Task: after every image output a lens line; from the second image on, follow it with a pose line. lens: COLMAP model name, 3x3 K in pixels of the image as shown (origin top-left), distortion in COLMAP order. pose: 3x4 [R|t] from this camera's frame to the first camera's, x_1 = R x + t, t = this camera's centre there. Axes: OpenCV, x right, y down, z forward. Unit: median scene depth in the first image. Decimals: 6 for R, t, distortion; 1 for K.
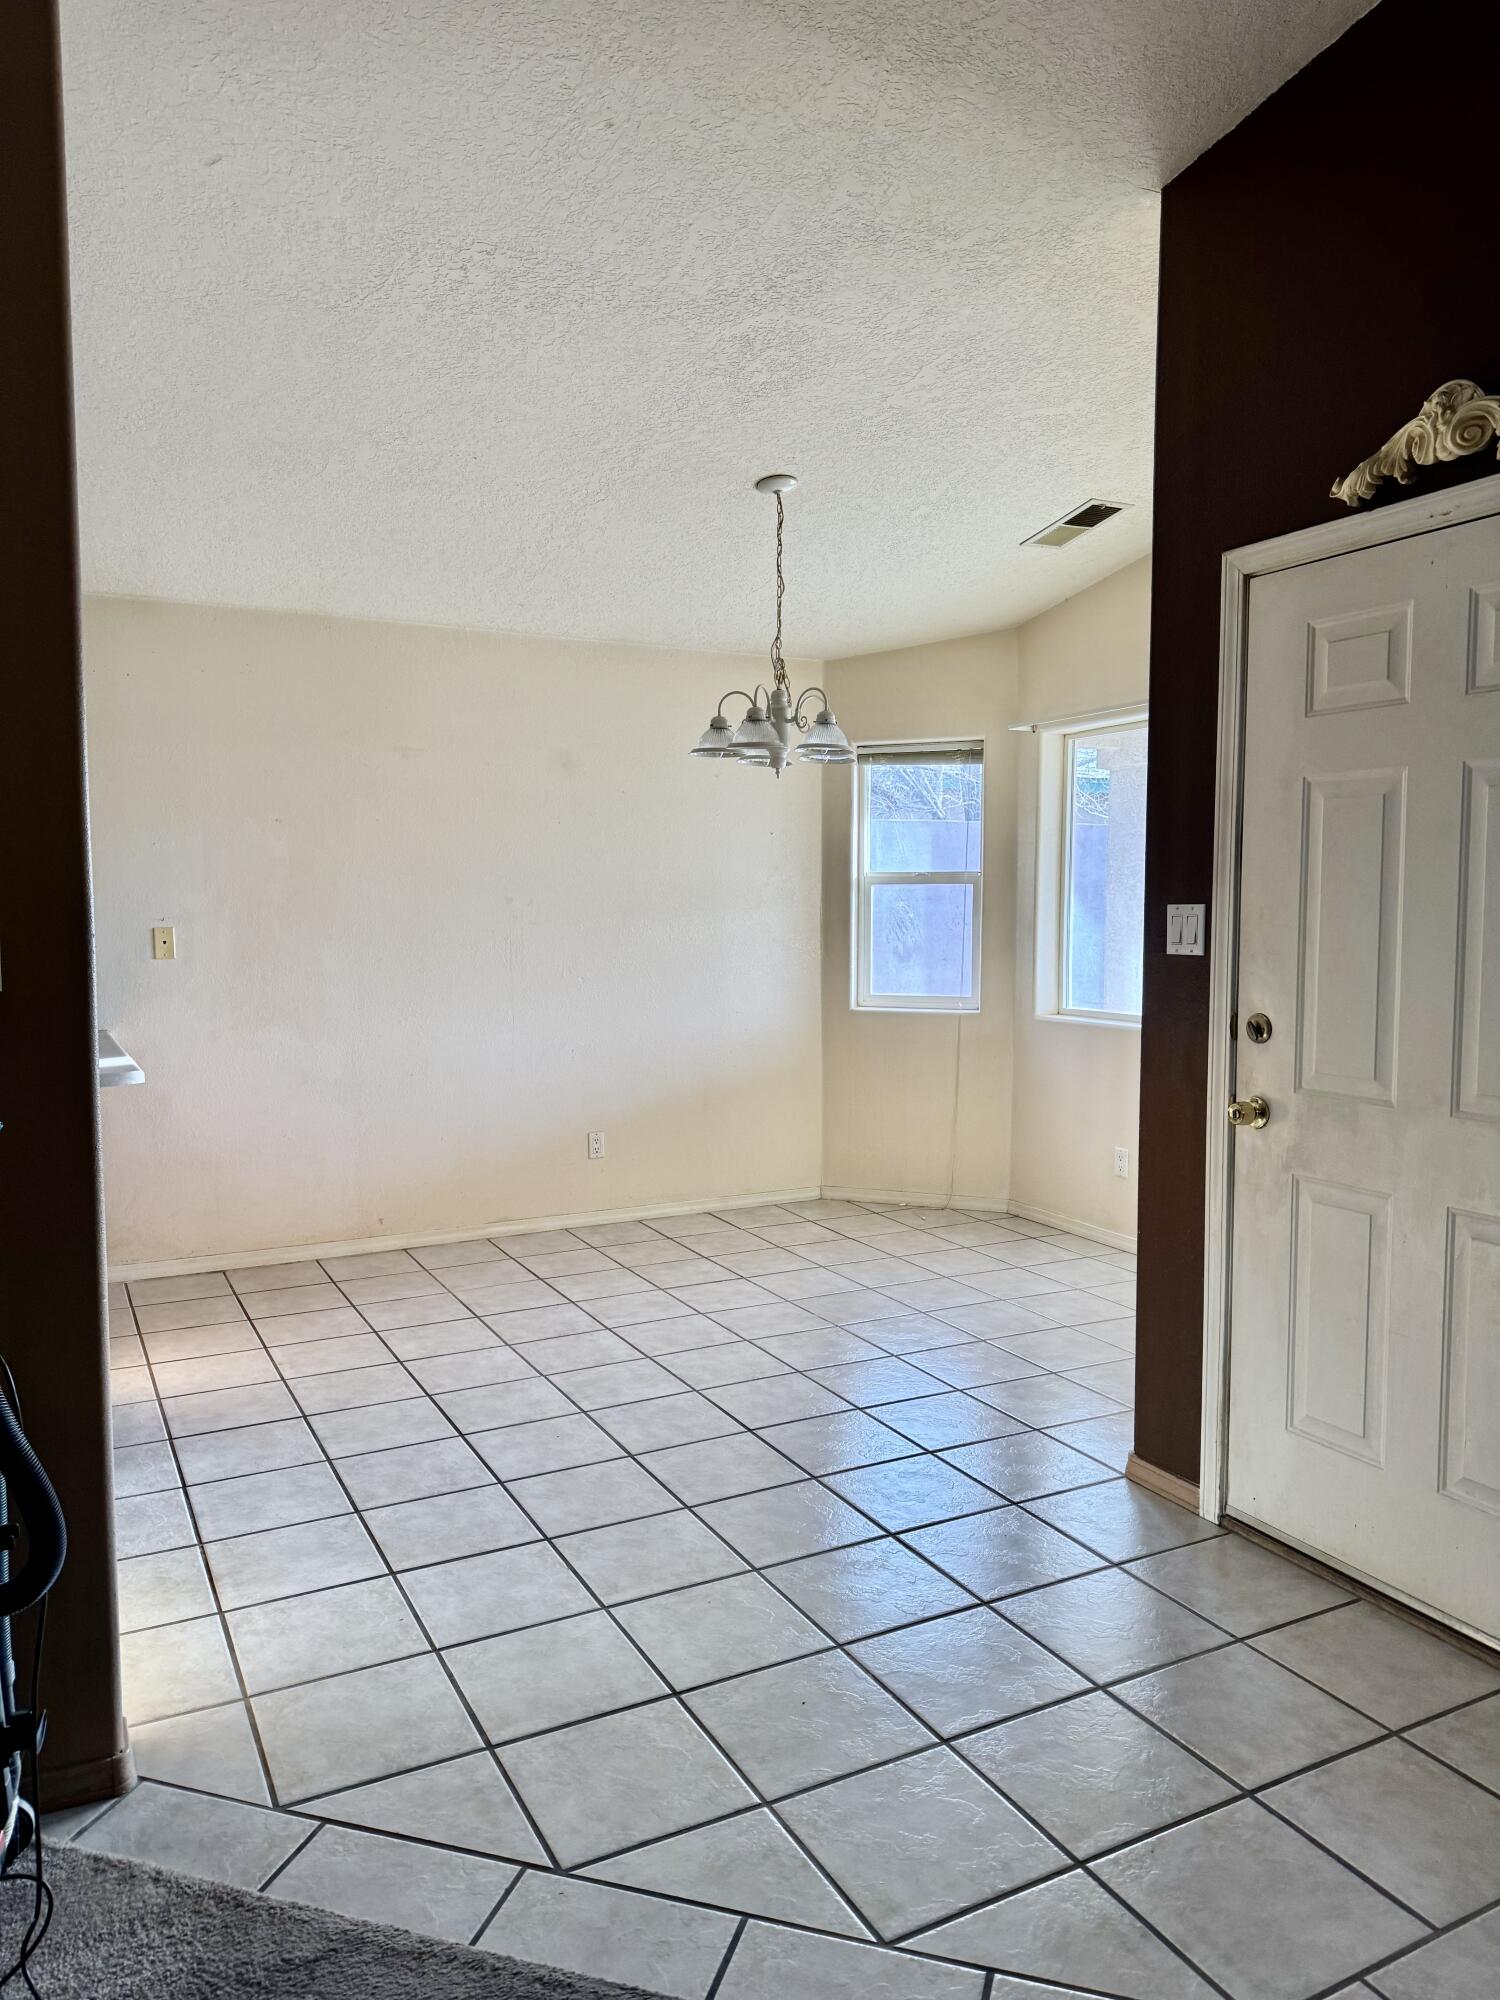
lens RADIAL K [[1389.0, 0, 758.0], [0, 1389.0, 1006.2], [0, 0, 1]] dist [0.048961, -0.000049]
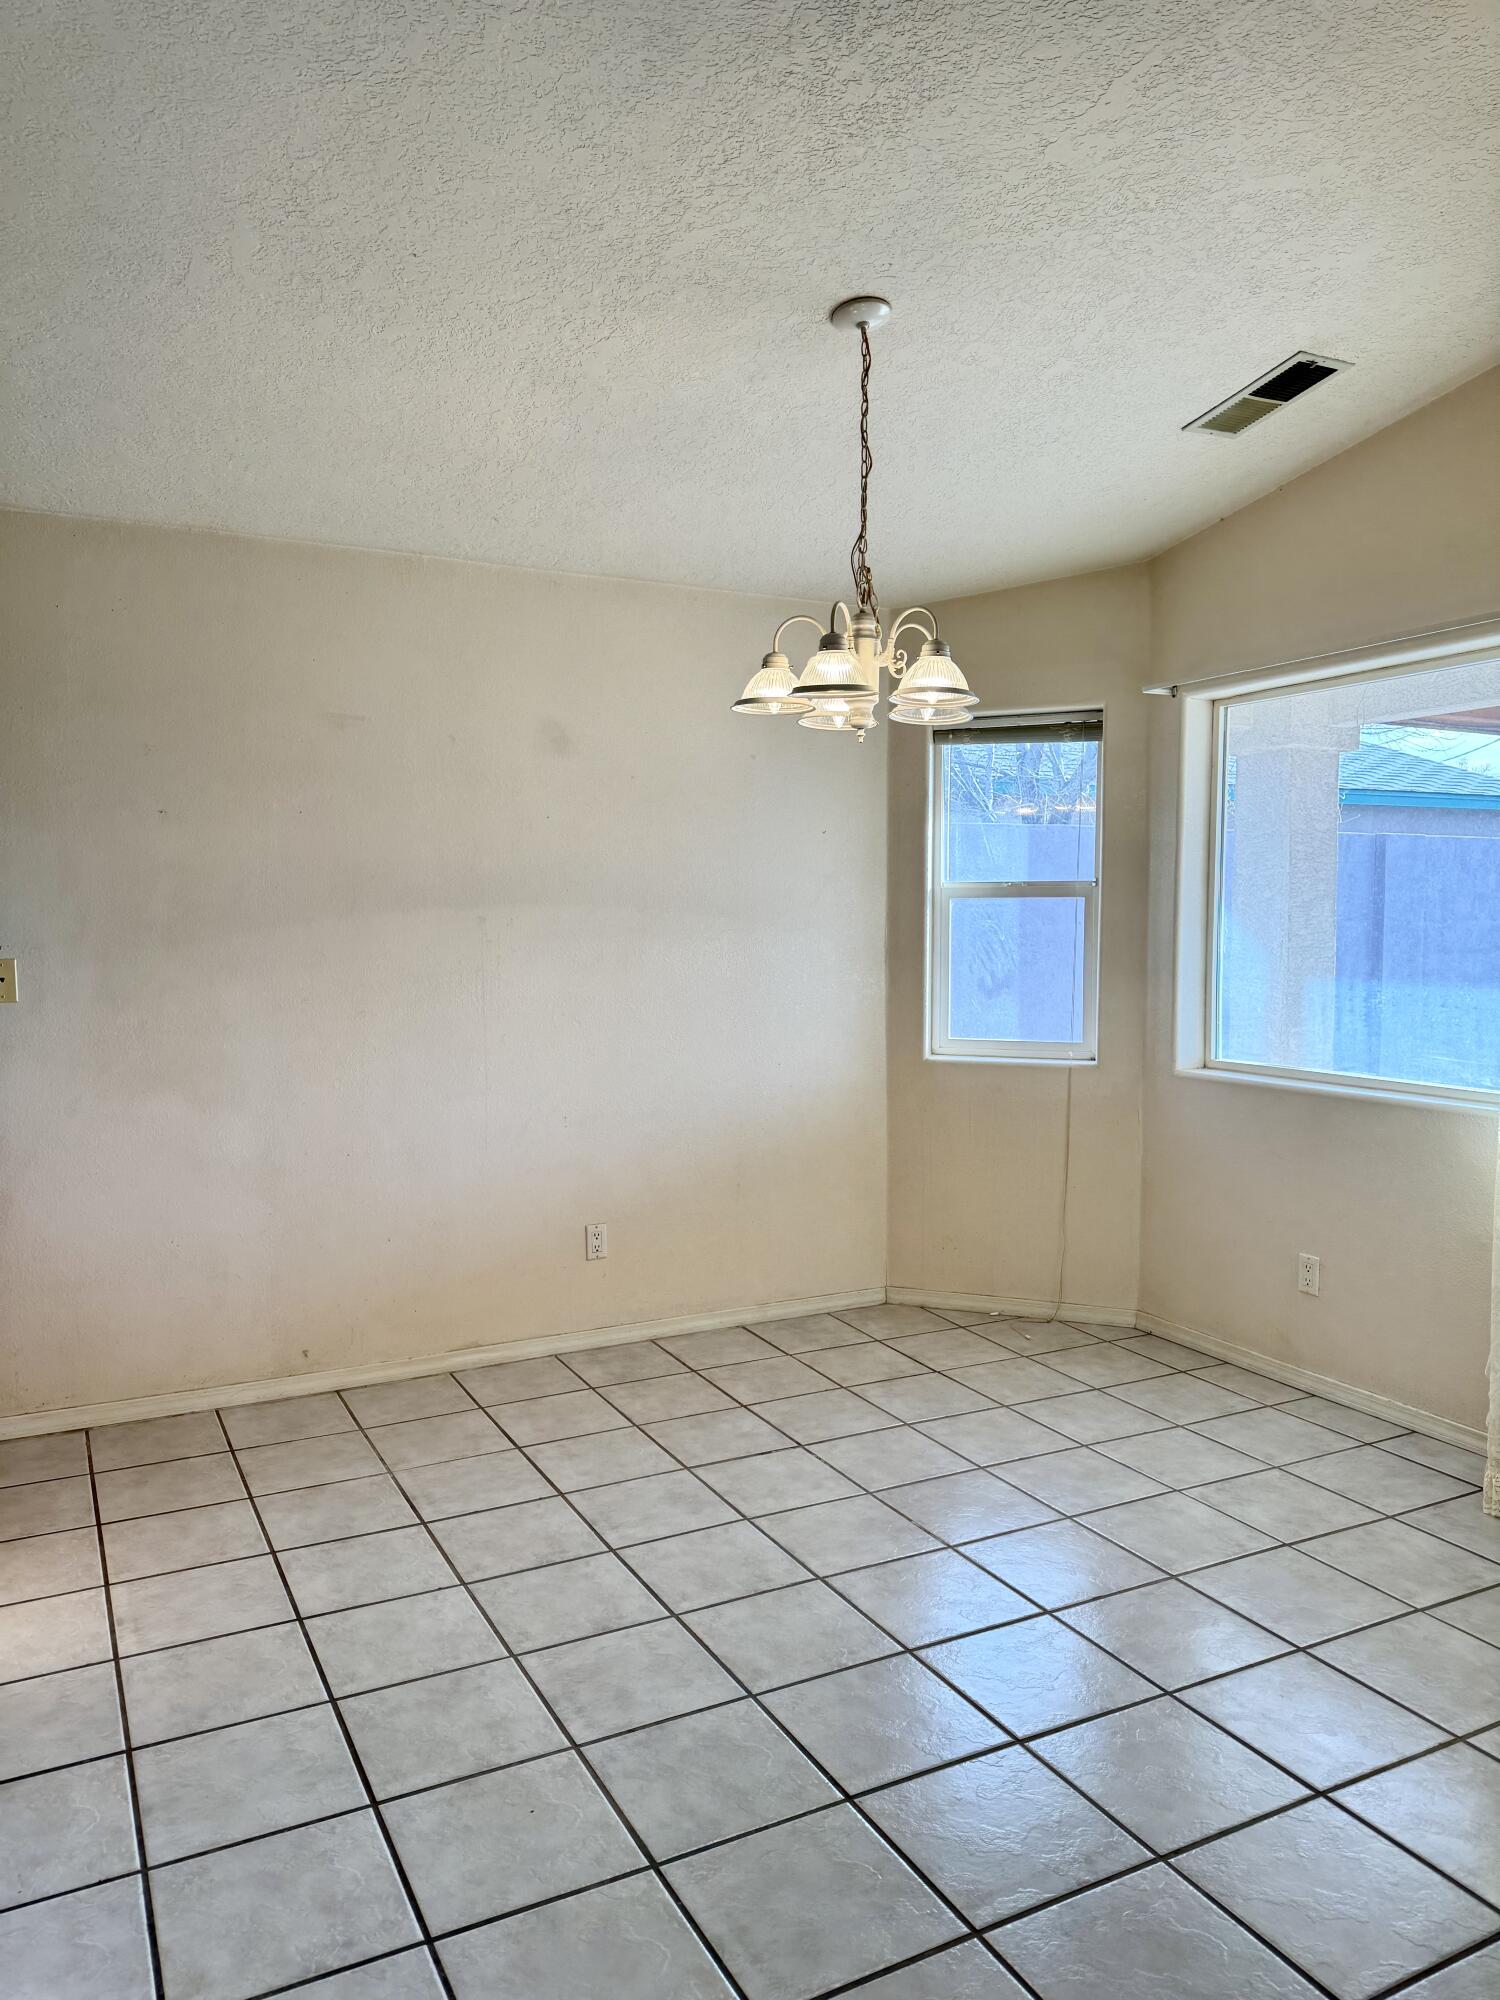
lens RADIAL K [[1414.3, 0, 750.0], [0, 1414.3, 1000.0], [0, 0, 1]] dist [0.000348, 0.001800]
pose [[0.999963, -0.001047, -0.008505, -0.030743], [0.000901, 0.999854, -0.017062, -0.022219], [0.008522, 0.017054, 0.999818, 0.272192]]
